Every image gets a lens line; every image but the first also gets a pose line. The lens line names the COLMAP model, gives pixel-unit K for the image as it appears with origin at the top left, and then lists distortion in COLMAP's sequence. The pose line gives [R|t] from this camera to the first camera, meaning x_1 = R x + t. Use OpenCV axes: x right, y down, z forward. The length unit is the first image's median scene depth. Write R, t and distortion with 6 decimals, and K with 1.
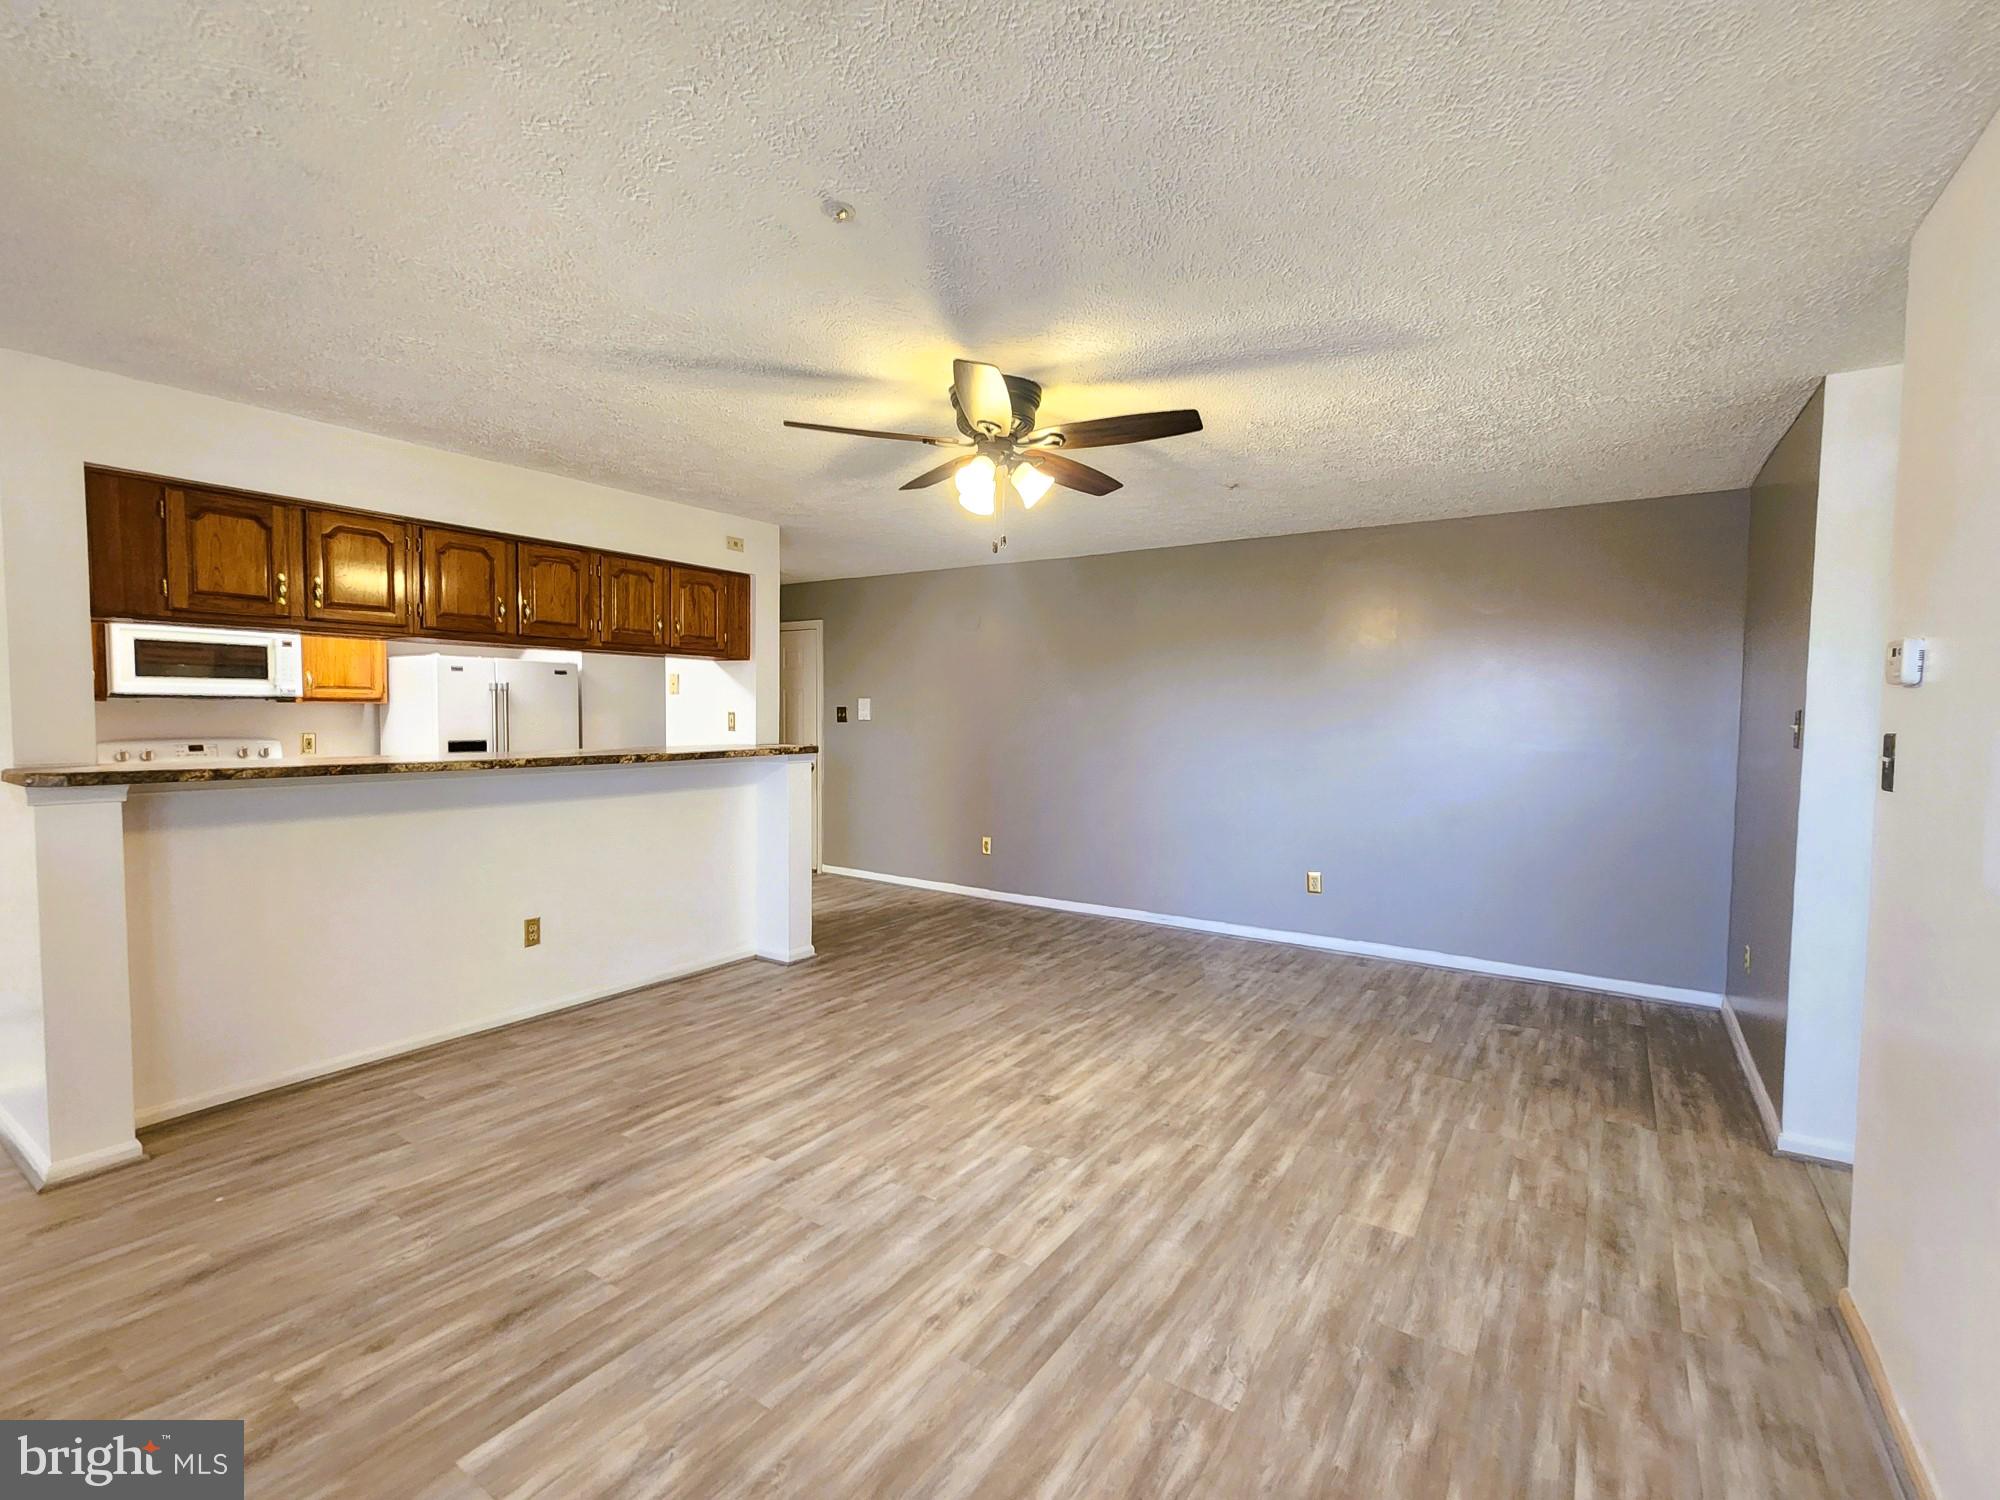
lens RADIAL K [[894.1, 0, 1016.3], [0, 894.1, 751.7], [0, 0, 1]] dist [-0.004479, 0.000419]
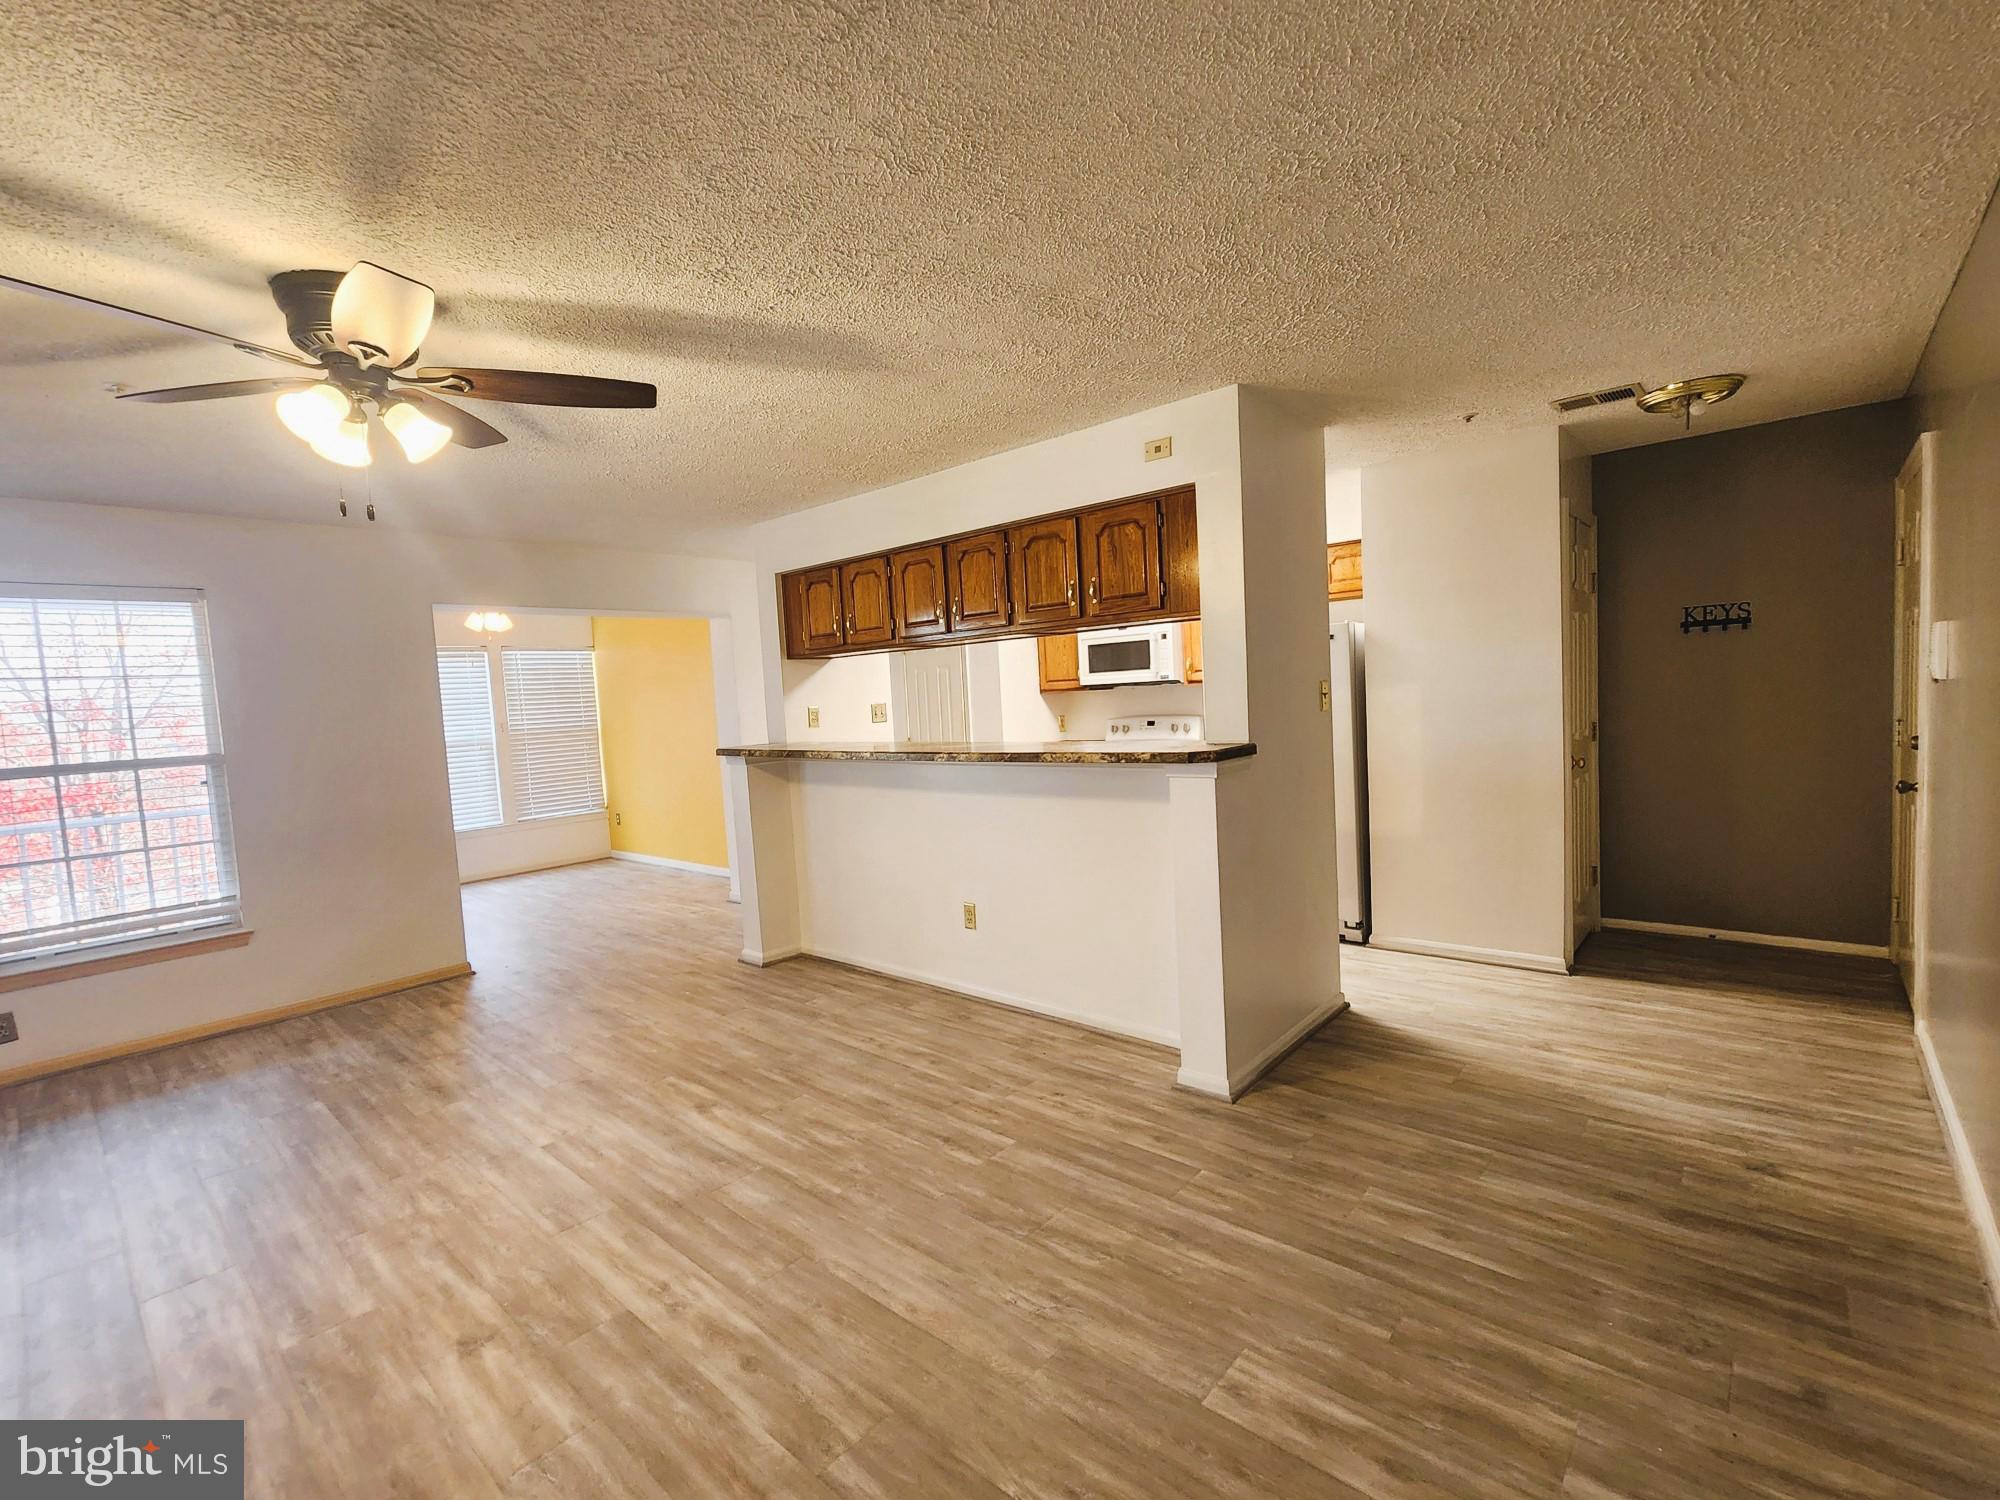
lens RADIAL K [[894.1, 0, 1016.3], [0, 894.1, 751.7], [0, 0, 1]] dist [-0.004479, 0.000419]
pose [[-0.136006, 0.063151, -0.988693, 0.504156], [0.003510, 0.997991, 0.063262, -0.058847], [0.990702, 0.005134, -0.135955, 1.272985]]
